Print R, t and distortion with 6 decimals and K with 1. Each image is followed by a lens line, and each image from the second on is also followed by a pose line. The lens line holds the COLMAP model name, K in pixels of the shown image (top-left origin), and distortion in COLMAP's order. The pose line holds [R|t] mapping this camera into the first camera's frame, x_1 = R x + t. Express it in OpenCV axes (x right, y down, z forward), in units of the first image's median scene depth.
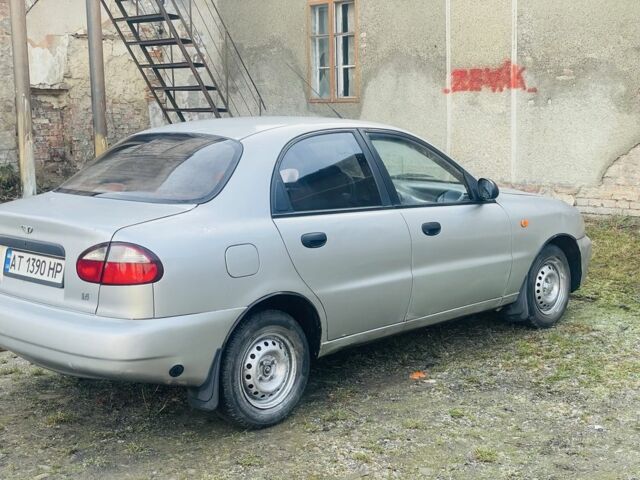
lens RADIAL K [[944.3, 0, 320.0], [0, 944.3, 240.0], [0, 0, 1]] dist [0.140698, -0.135199]
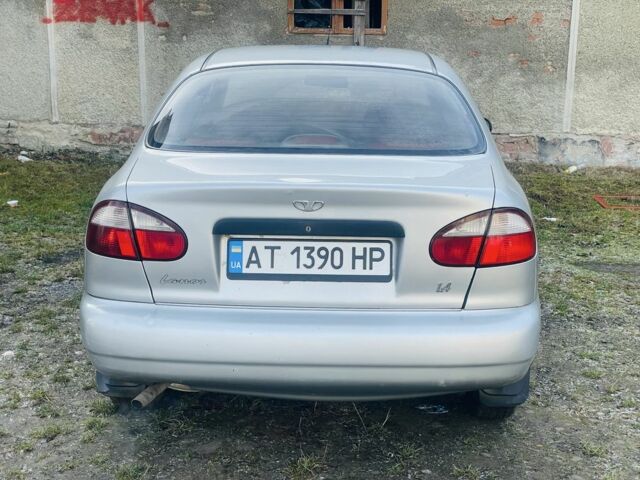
lens RADIAL K [[944.3, 0, 320.0], [0, 944.3, 240.0], [0, 0, 1]] dist [0.140698, -0.135199]
pose [[0.742614, -0.115027, 0.659768, -0.717201], [0.075900, 0.993248, 0.087737, -0.043247], [-0.665405, -0.015078, 0.746330, 0.470433]]
